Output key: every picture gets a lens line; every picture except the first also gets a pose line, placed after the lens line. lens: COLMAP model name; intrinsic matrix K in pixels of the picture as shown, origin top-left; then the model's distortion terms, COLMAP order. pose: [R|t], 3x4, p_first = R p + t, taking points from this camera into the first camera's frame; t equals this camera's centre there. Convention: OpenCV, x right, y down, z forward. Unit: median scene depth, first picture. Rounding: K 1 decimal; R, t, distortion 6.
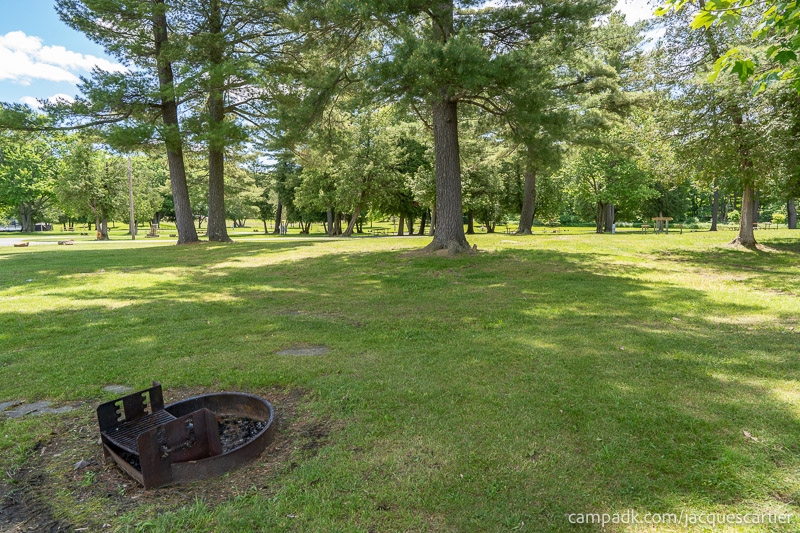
lens RADIAL K [[551.0, 0, 400.0], [0, 551.0, 268.1], [0, 0, 1]] dist [0.018181, -0.005269]
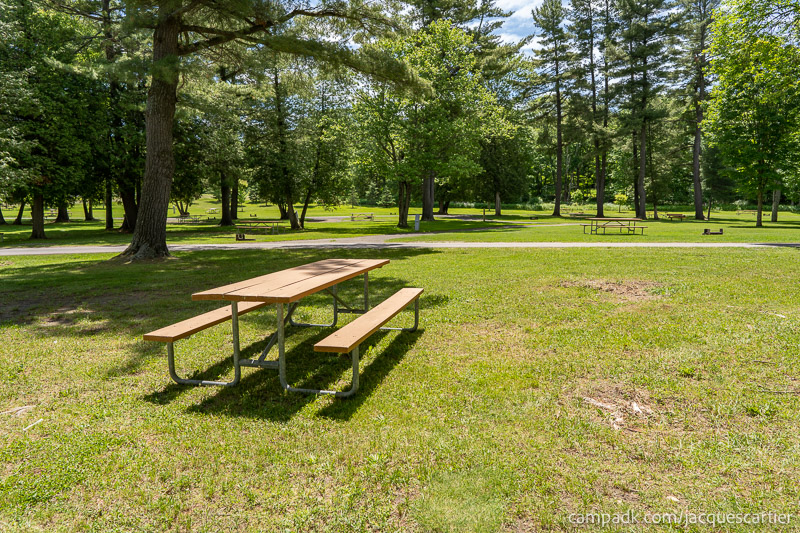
lens RADIAL K [[551.0, 0, 400.2], [0, 551.0, 265.6], [0, 0, 1]] dist [0.018181, -0.005269]
pose [[0.971952, -0.024352, 0.233914, 0.097584], [0.014719, 0.998974, 0.042839, -0.021492], [-0.234717, -0.038195, 0.971313, 0.170037]]
